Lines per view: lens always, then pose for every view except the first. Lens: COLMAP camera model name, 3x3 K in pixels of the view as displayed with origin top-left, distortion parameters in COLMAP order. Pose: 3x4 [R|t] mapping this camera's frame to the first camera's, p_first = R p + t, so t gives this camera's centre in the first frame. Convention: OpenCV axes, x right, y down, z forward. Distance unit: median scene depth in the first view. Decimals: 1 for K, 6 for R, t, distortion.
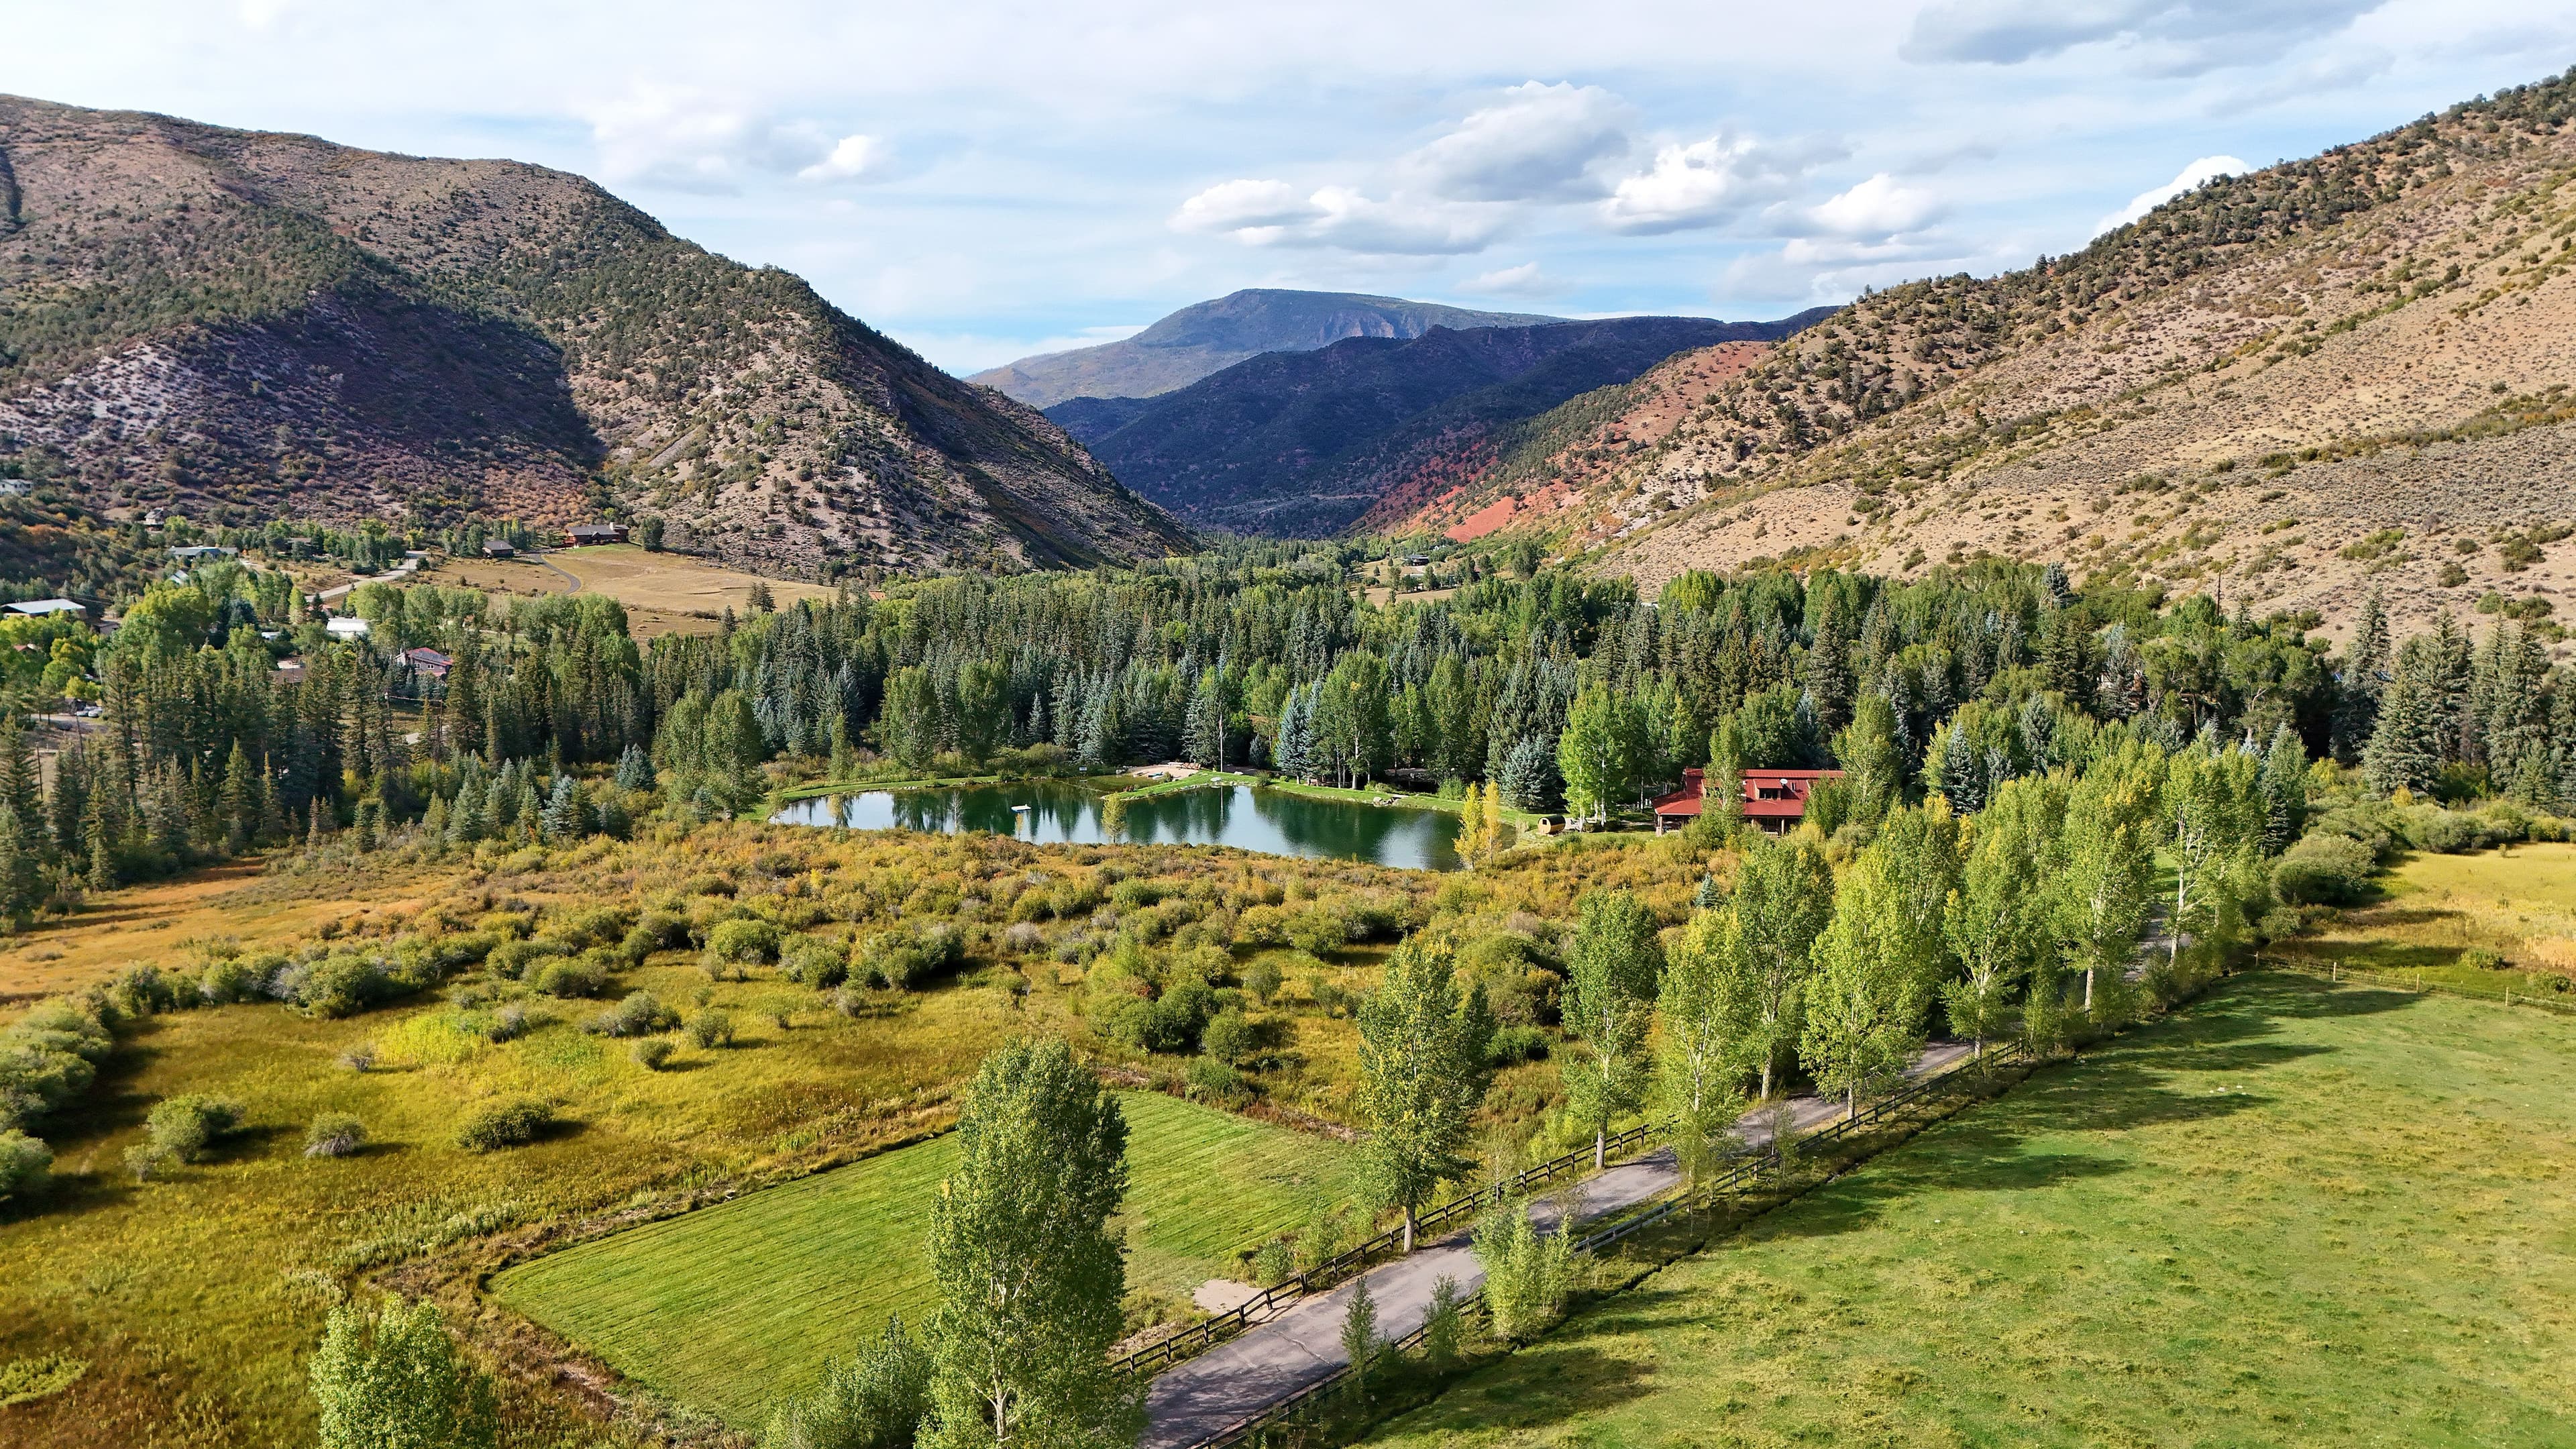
lens RADIAL K [[1887.3, 0, 1283.2], [0, 1887.3, 728.6], [0, 0, 1]] dist [0.083539, -0.080923]
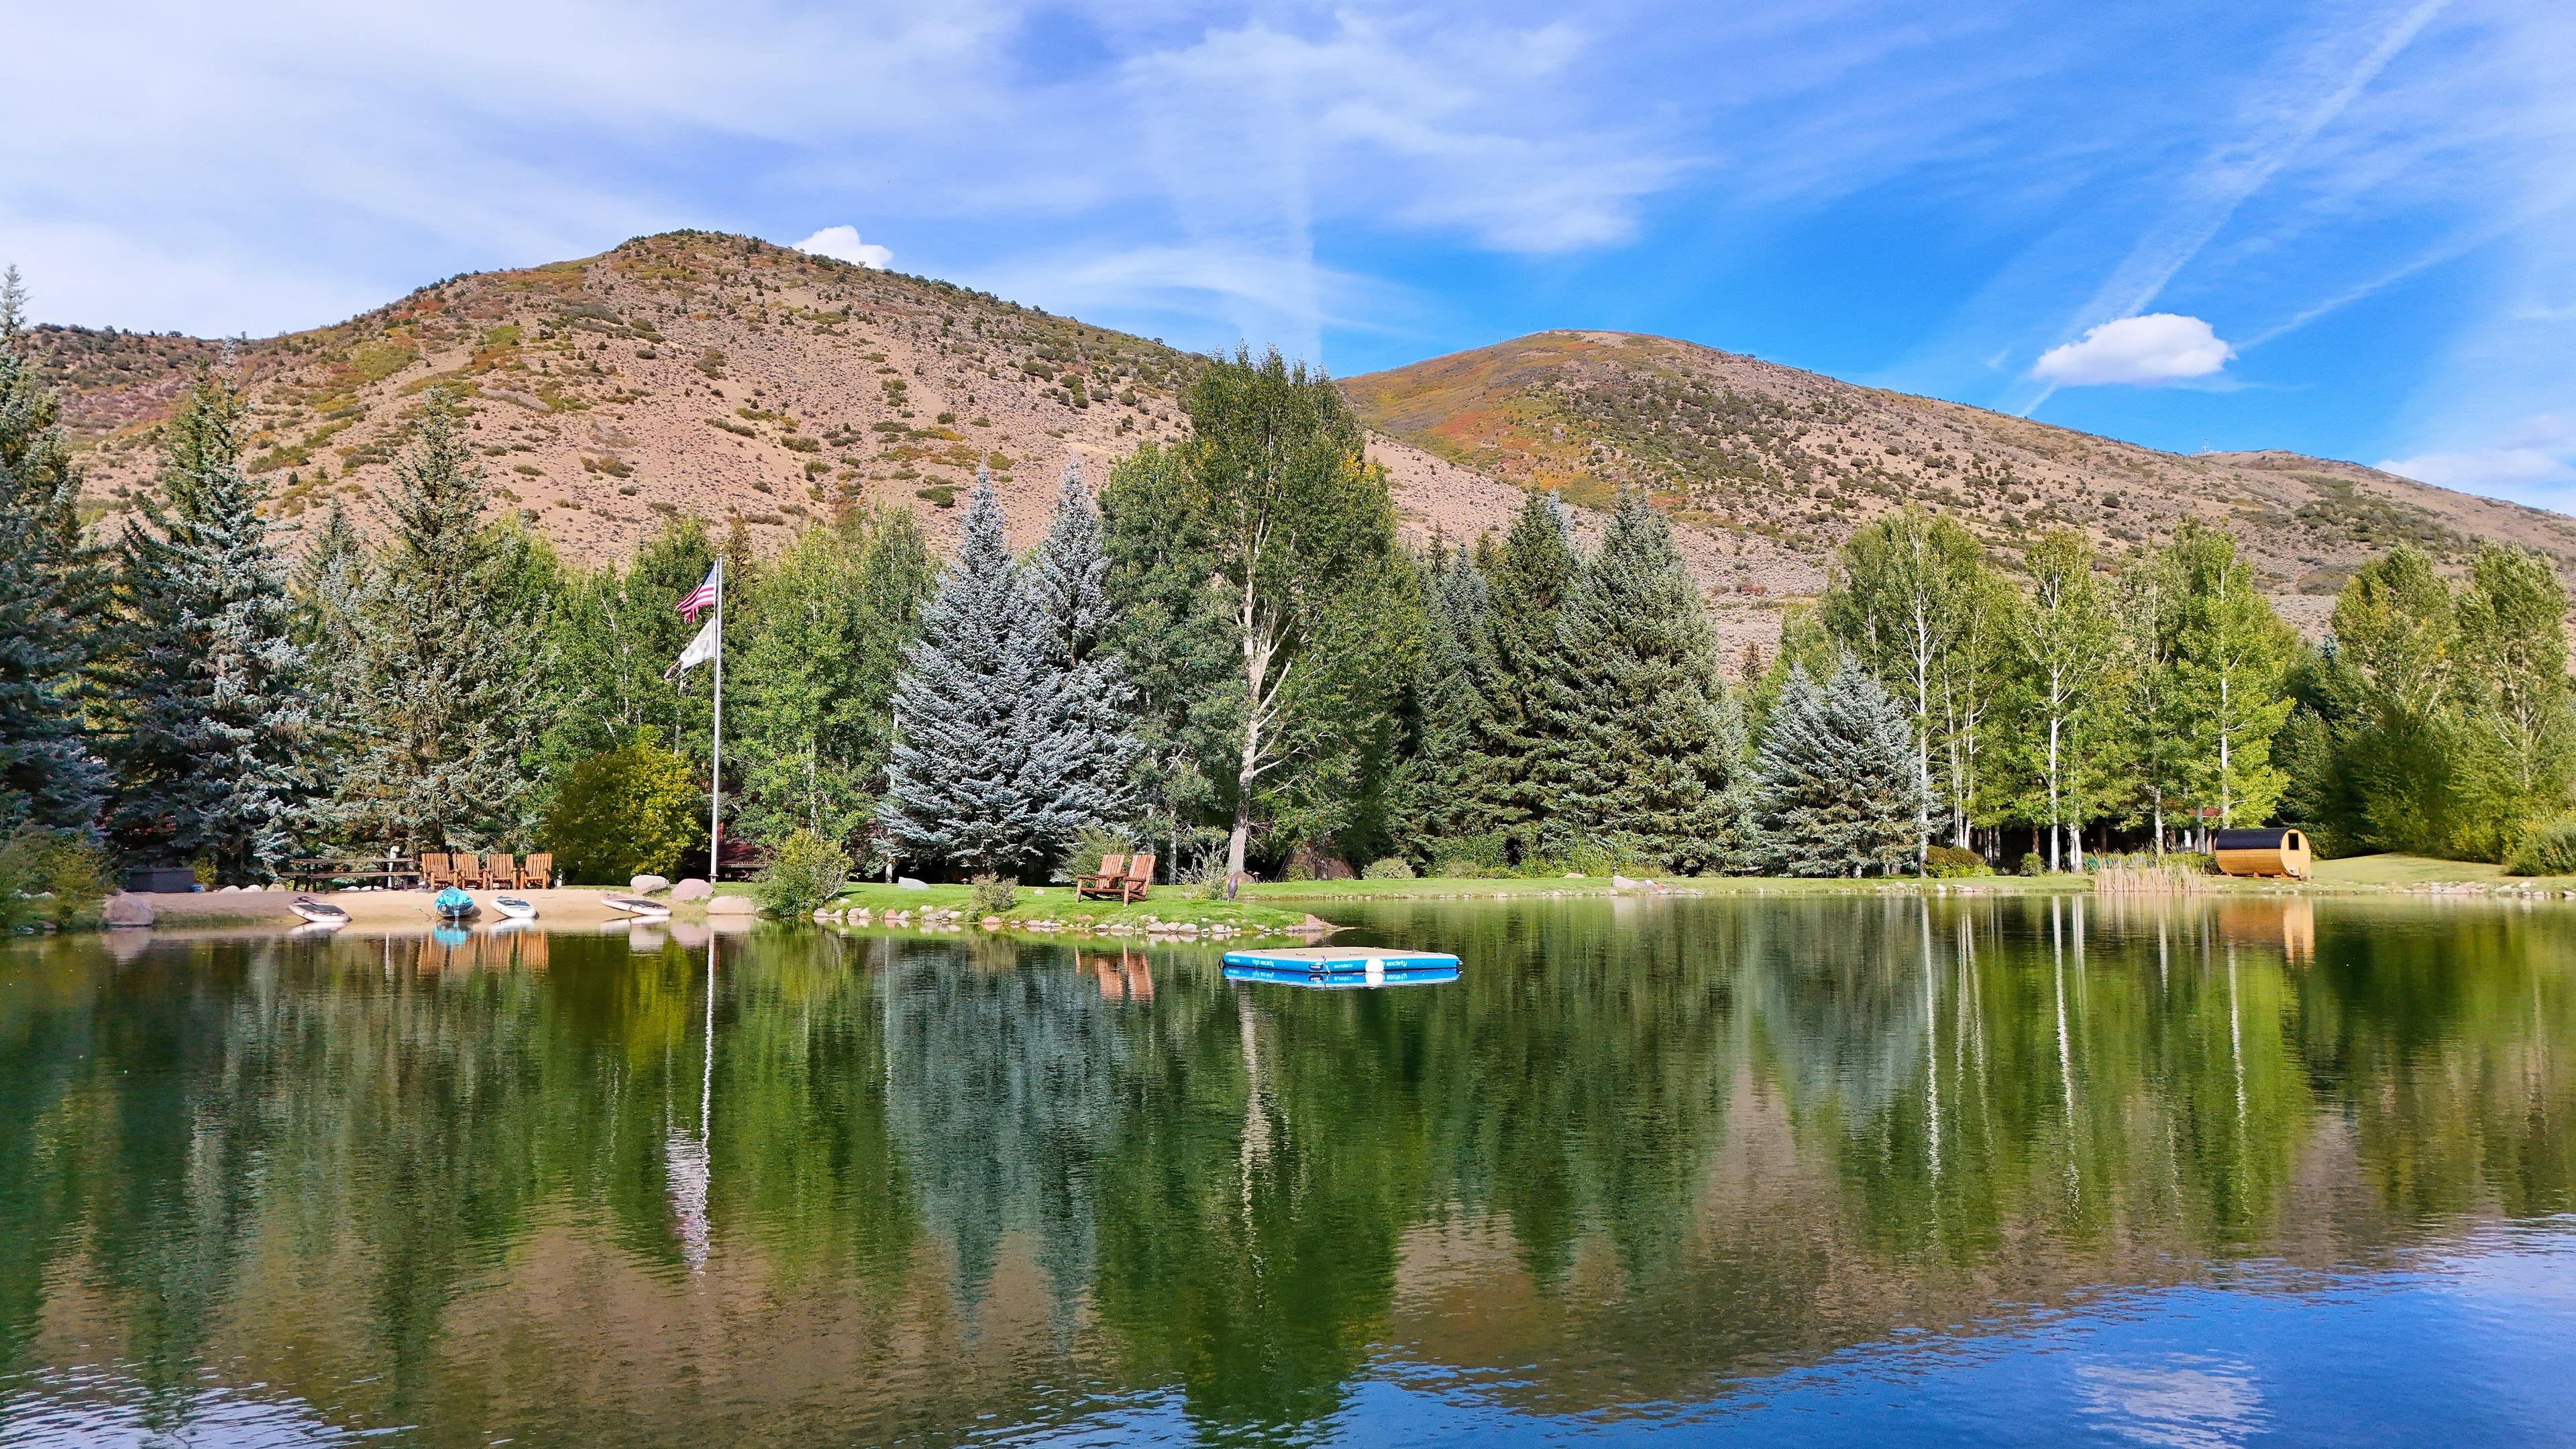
lens RADIAL K [[1887.3, 0, 1286.8], [0, 1887.3, 731.1], [0, 0, 1]] dist [0.083539, -0.080923]
pose [[0.230429, 0.070926, 0.970501, -0.051054], [0.128213, 0.986432, -0.102533, 0.008912], [-0.964605, 0.148057, 0.218209, 0.232956]]
